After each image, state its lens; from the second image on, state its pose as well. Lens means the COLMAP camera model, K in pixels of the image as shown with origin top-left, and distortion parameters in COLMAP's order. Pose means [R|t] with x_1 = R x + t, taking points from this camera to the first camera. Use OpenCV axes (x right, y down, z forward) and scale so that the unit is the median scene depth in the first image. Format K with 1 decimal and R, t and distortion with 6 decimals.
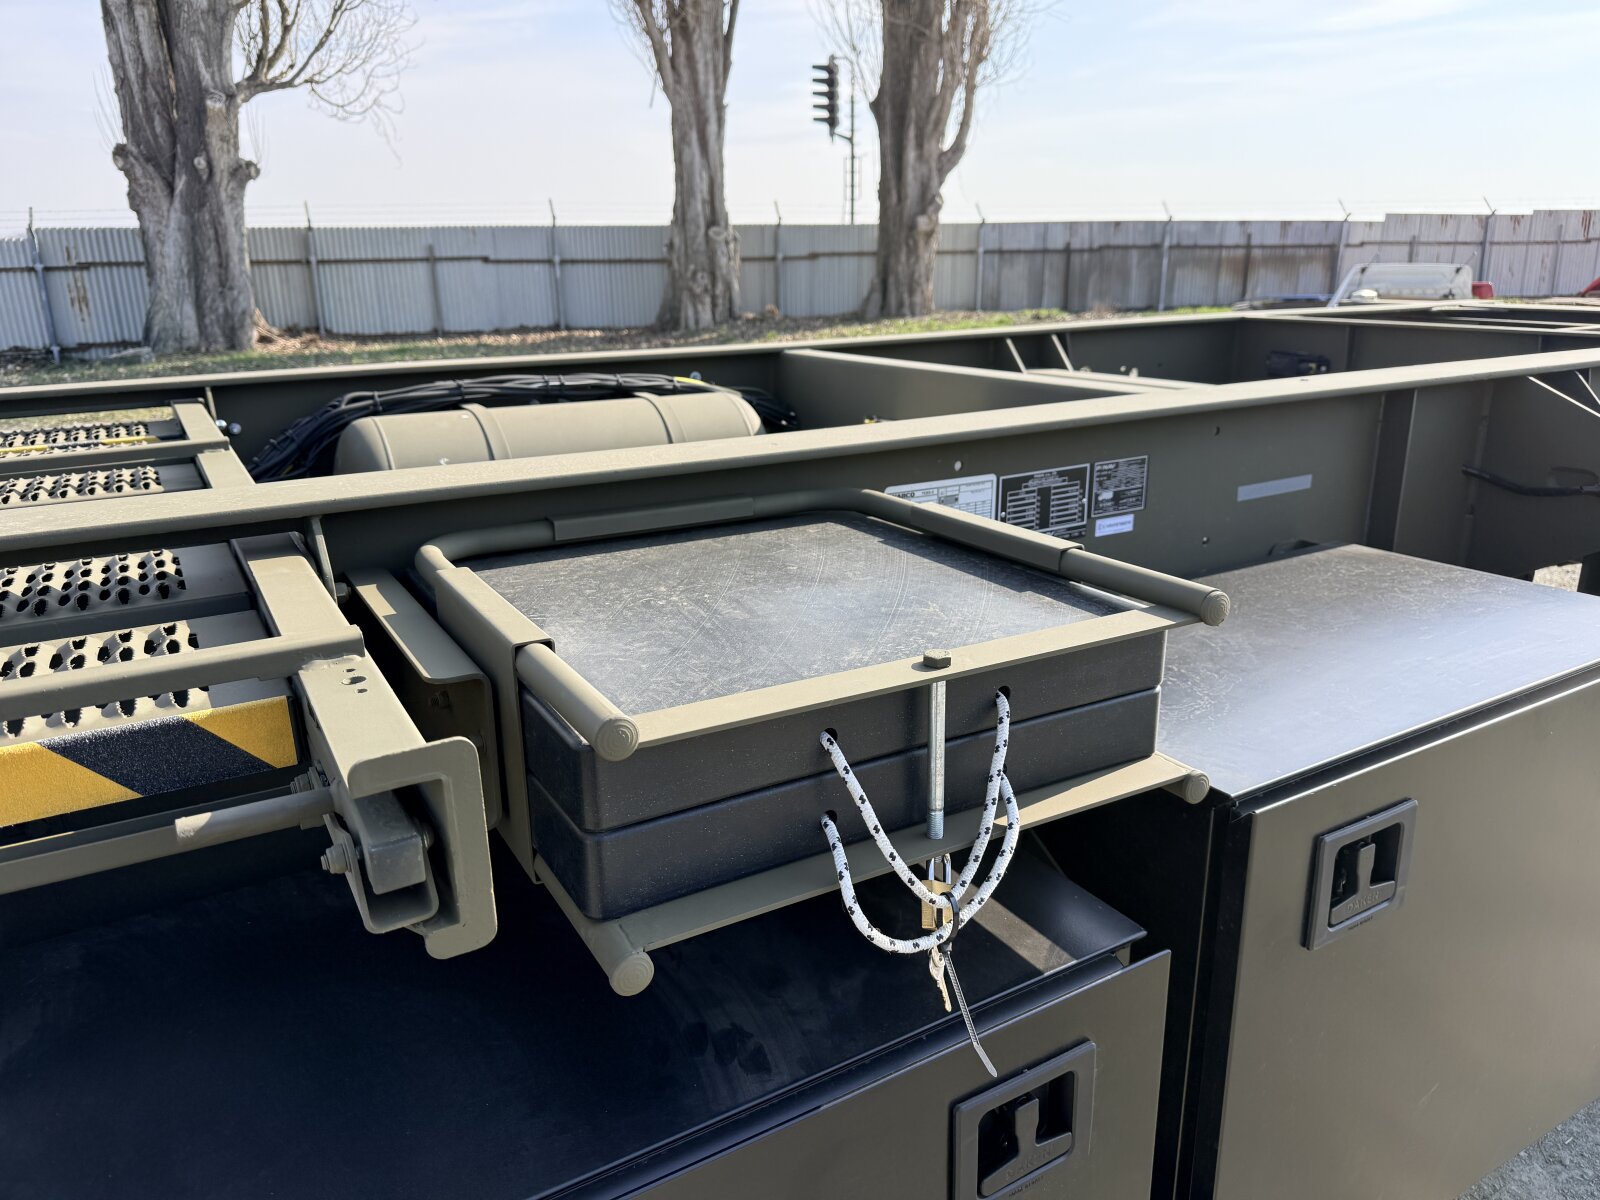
lens RADIAL K [[1126.3, 0, 791.8], [0, 1126.3, 615.1], [0, 0, 1]] dist [0.050584, -0.066201]
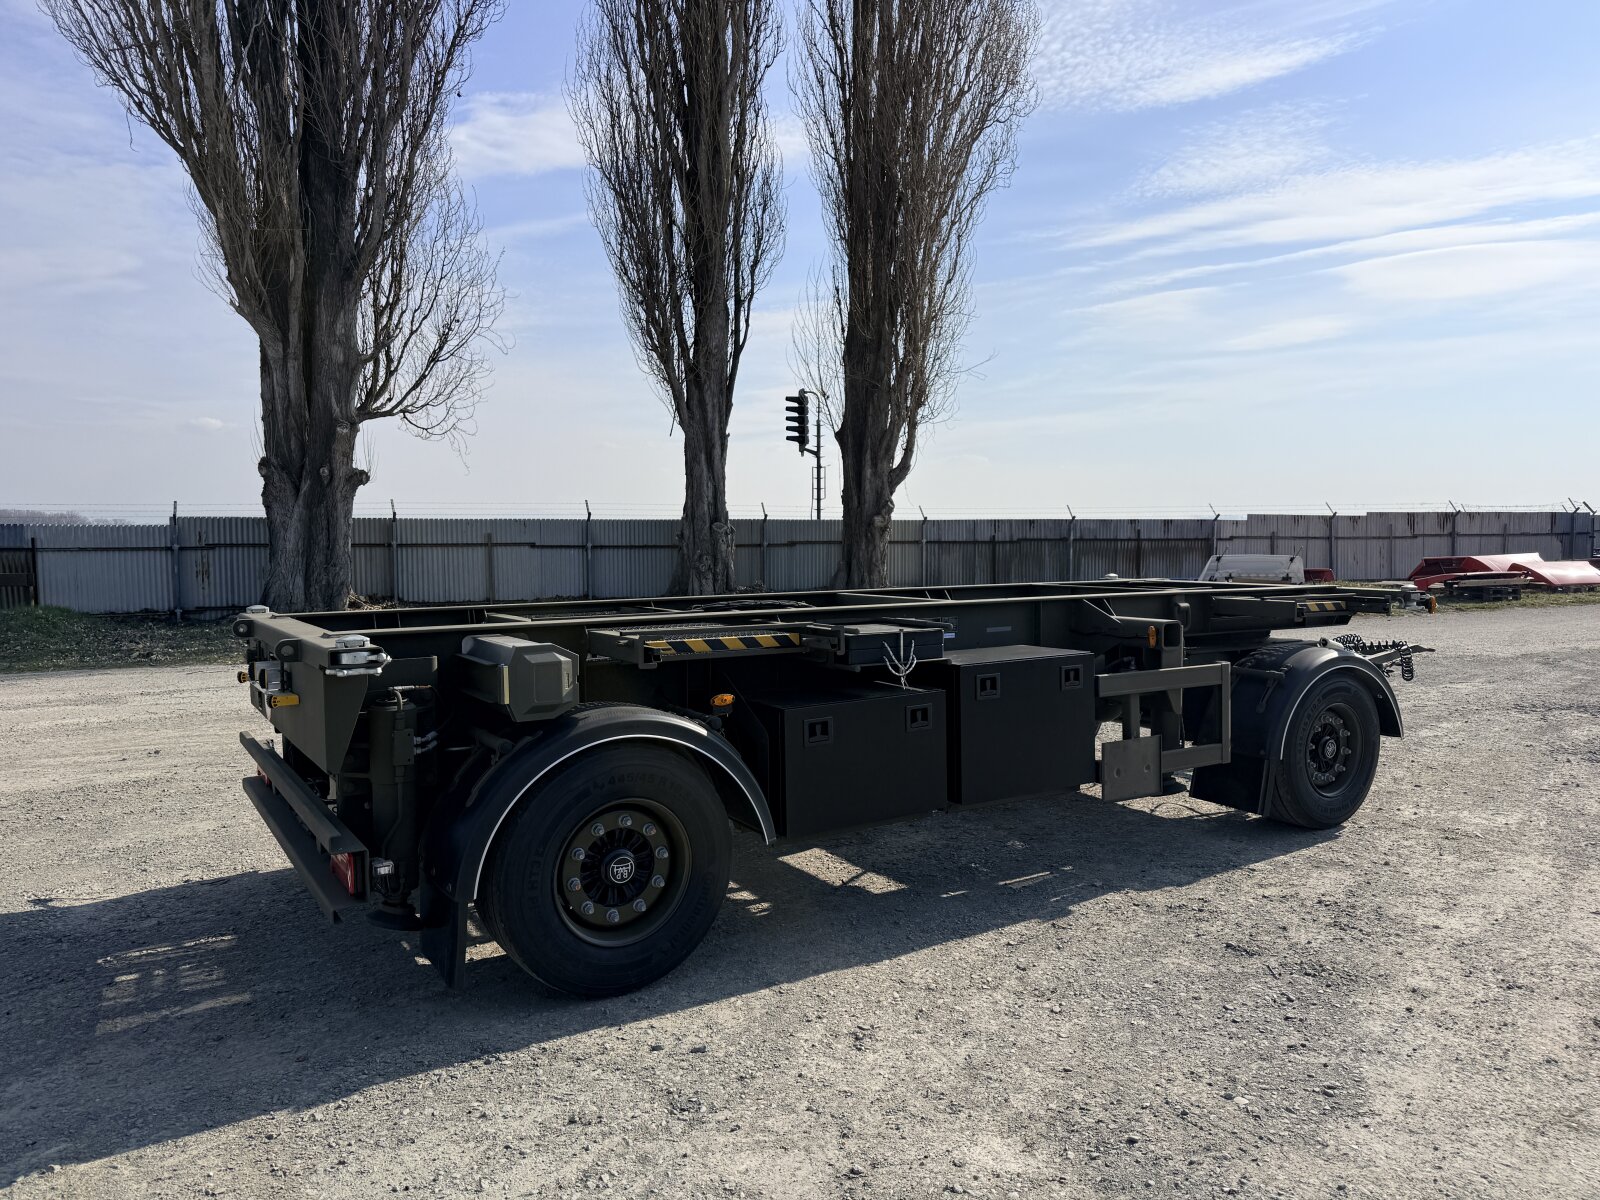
lens RADIAL K [[1126.3, 0, 808.4], [0, 1126.3, 613.2], [0, 0, 1]] dist [0.050584, -0.066201]
pose [[0.998685, 0.006932, 0.050788, -0.029327], [0.005364, 0.971240, -0.238041, 0.059897], [-0.050978, 0.238000, 0.969926, -0.210361]]
